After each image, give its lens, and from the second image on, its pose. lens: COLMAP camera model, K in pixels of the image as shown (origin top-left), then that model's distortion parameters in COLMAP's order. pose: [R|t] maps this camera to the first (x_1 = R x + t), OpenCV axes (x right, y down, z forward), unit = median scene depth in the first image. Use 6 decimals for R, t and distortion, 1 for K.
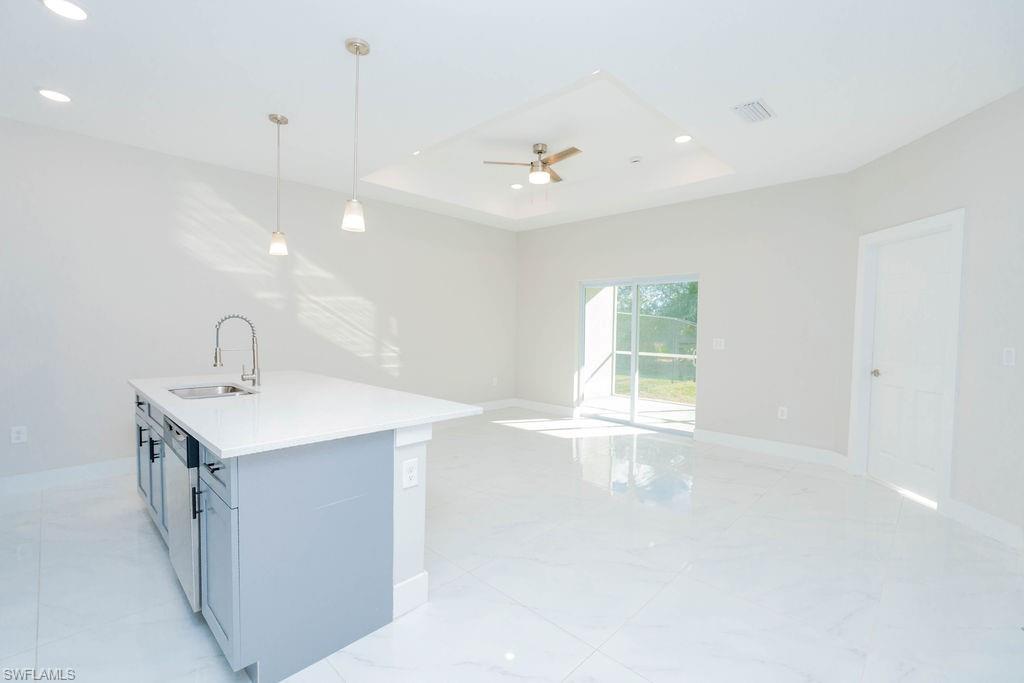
lens RADIAL K [[454.9, 0, 510.7], [0, 454.9, 342.6], [0, 0, 1]] dist [-0.001511, 0.000434]
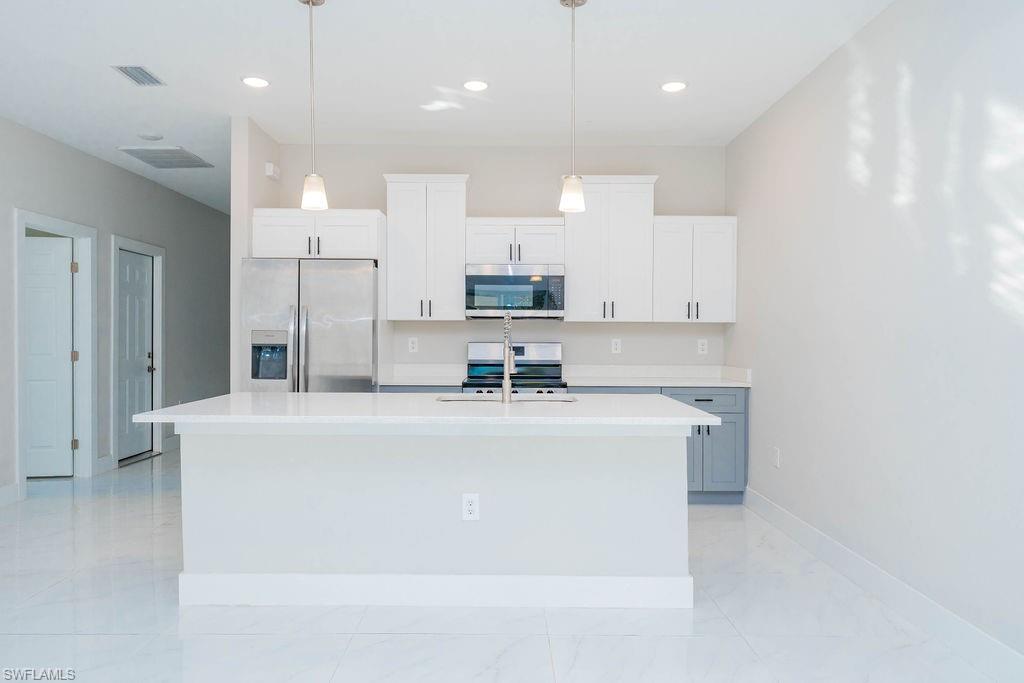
lens RADIAL K [[700.3, 0, 508.9], [0, 700.3, 345.0], [0, 0, 1]] dist [0.007336, 0.000910]
pose [[-0.724130, 0.007660, -0.689621, 0.144201], [-0.025041, 0.998987, 0.037391, -0.027210], [0.689209, 0.044345, -0.723204, 1.080365]]
